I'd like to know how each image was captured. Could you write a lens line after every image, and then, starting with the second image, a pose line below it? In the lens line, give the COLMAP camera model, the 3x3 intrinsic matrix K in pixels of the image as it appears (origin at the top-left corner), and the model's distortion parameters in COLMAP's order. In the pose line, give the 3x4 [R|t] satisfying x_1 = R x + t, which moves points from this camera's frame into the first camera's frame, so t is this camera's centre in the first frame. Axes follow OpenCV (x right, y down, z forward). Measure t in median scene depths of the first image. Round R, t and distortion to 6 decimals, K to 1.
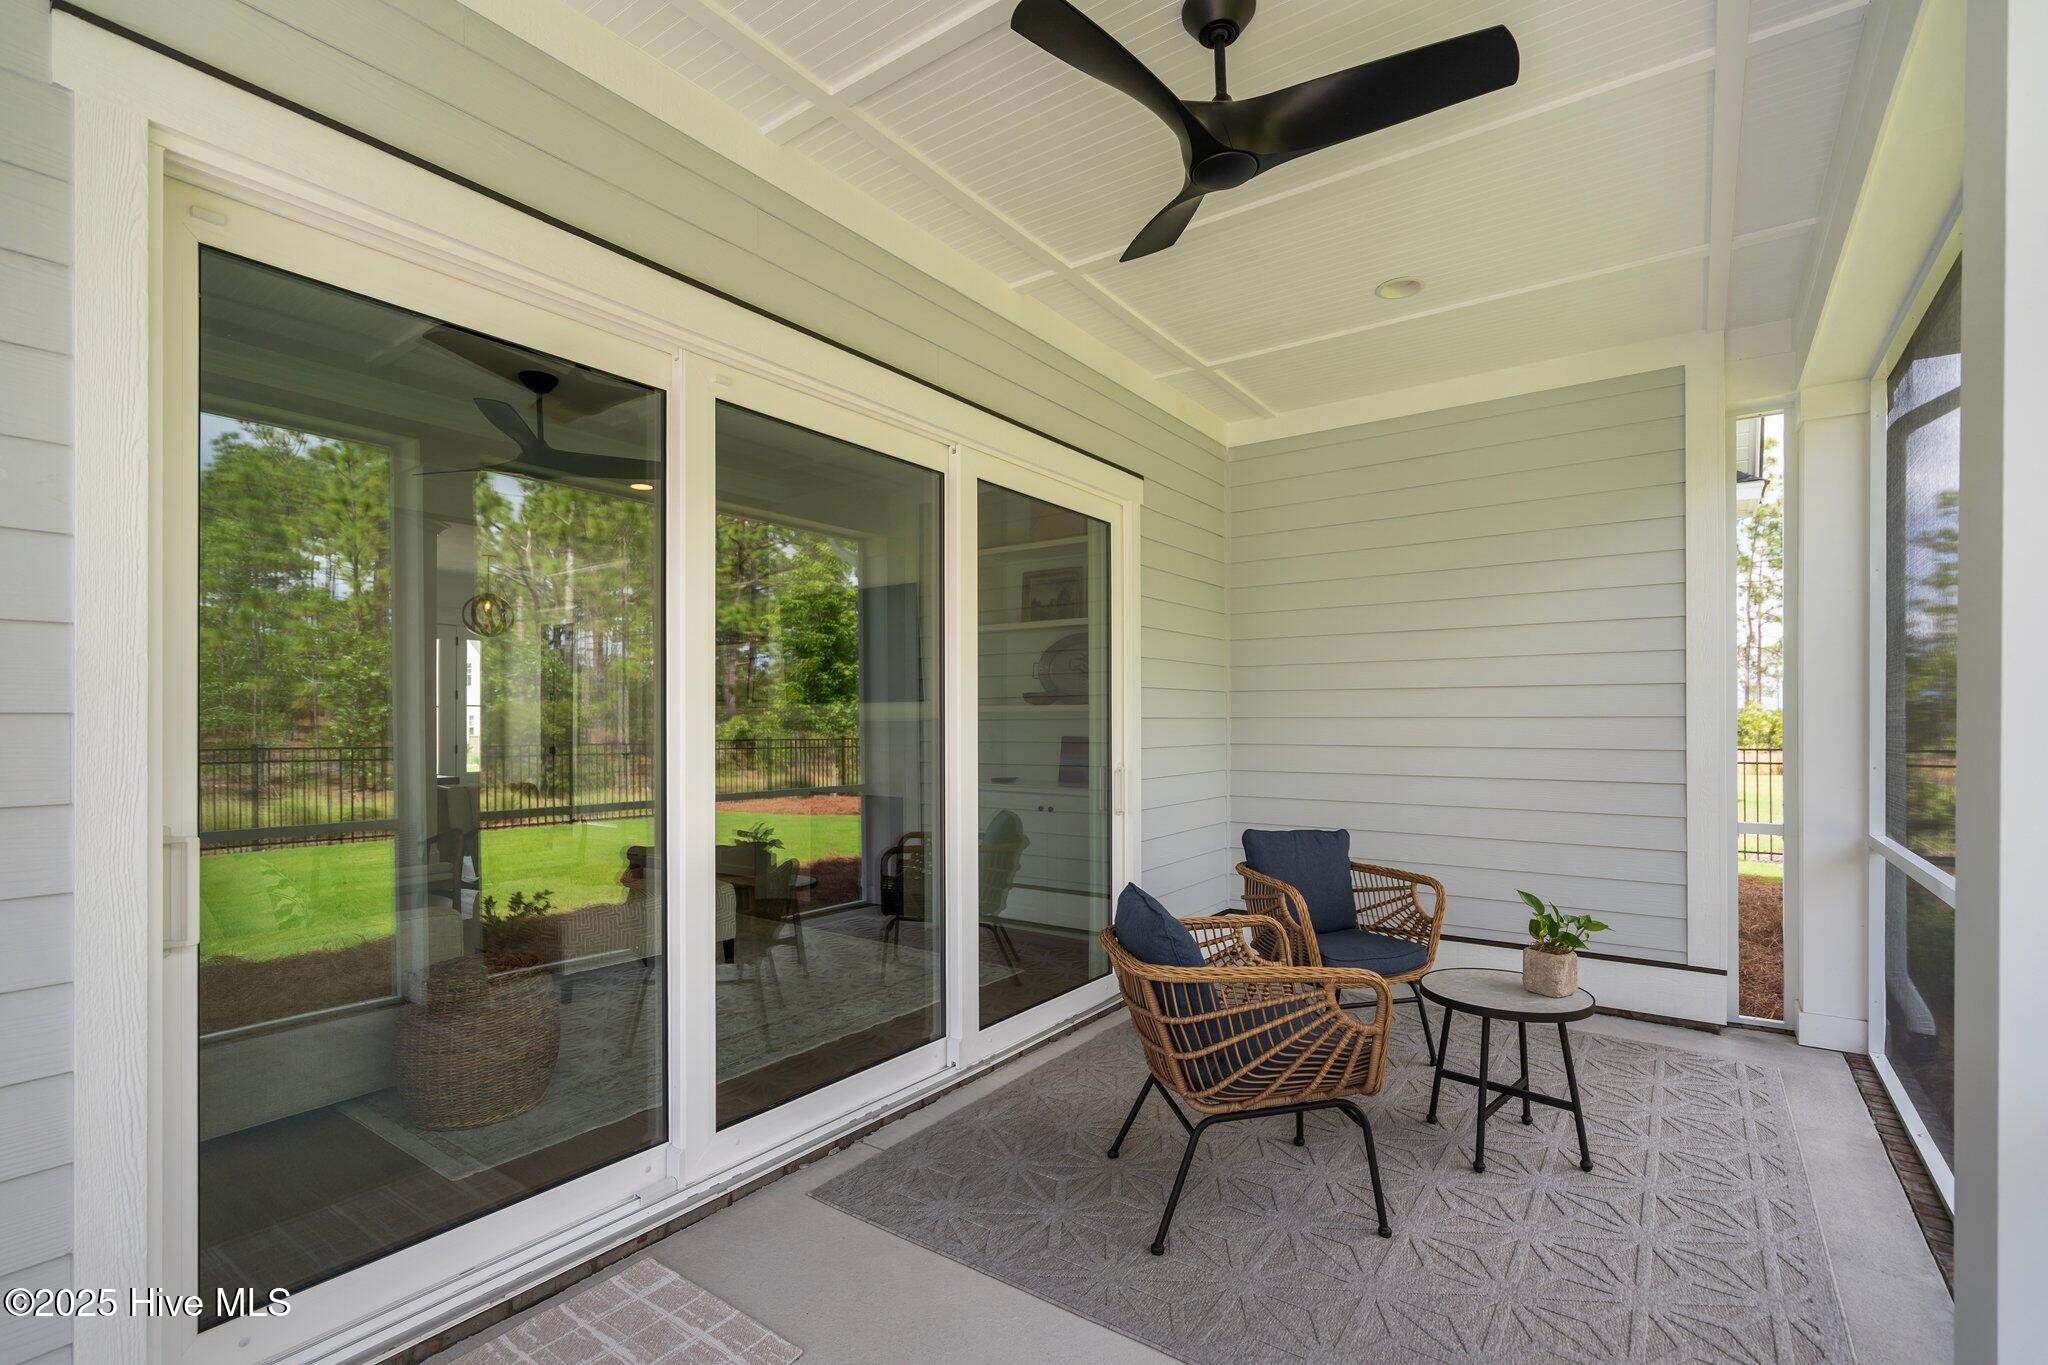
lens RADIAL K [[934.8, 0, 1020.3], [0, 934.8, 712.1], [0, 0, 1]] dist [-0.001091, -0.000201]
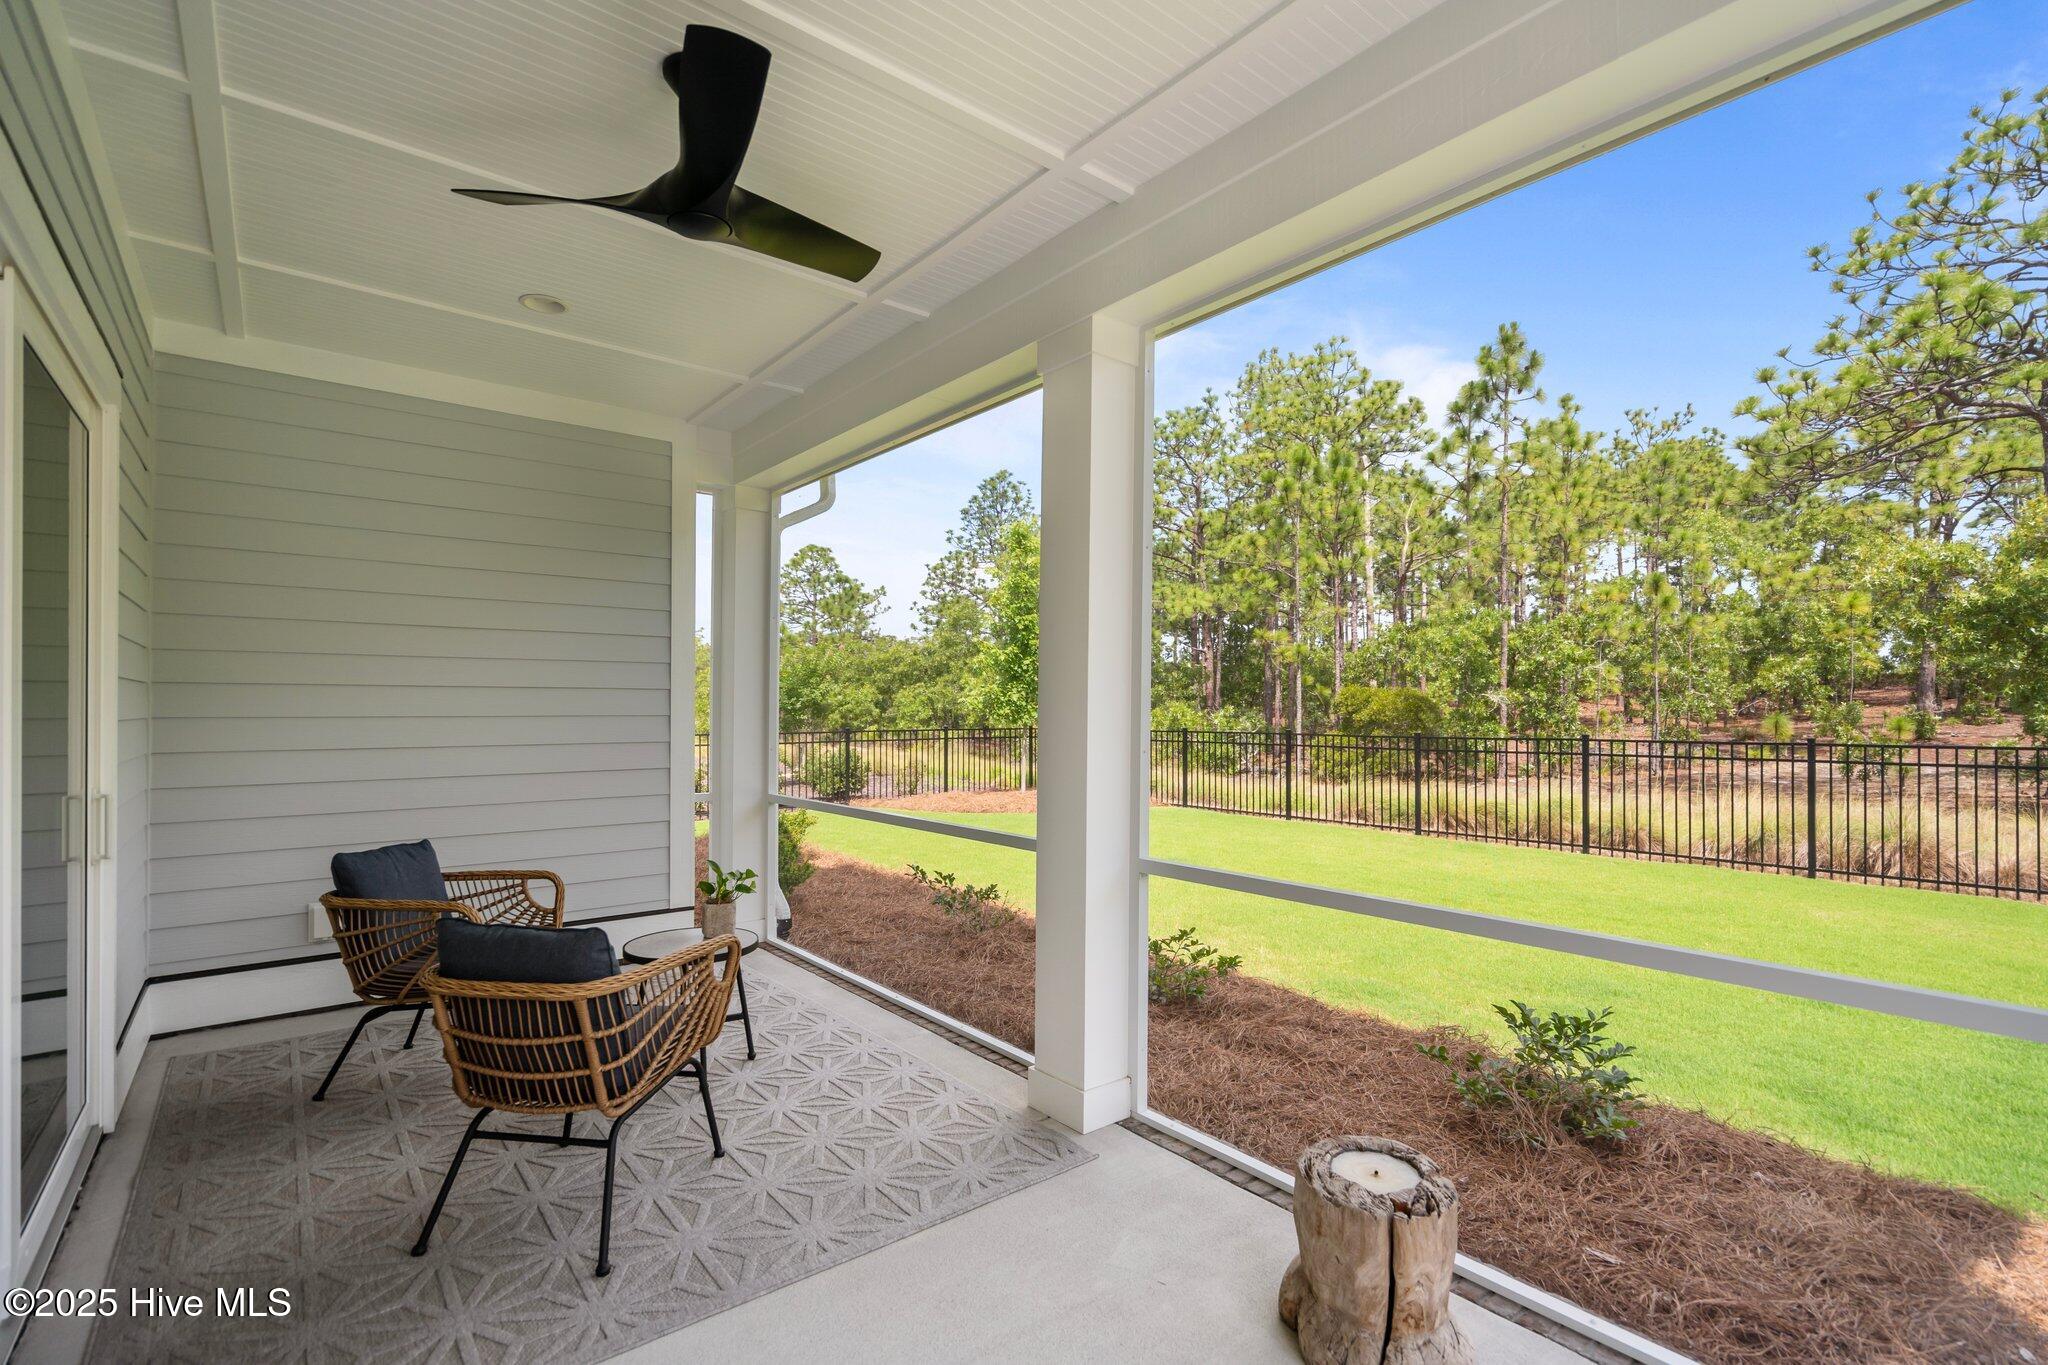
lens RADIAL K [[934.8, 0, 1020.3], [0, 934.8, 712.1], [0, 0, 1]] dist [-0.001091, -0.000201]
pose [[0.270946, -0.001347, 0.962594, -0.431507], [-0.009189, 0.999950, 0.003986, -0.011192], [-0.962551, -0.009925, 0.270920, 0.204036]]
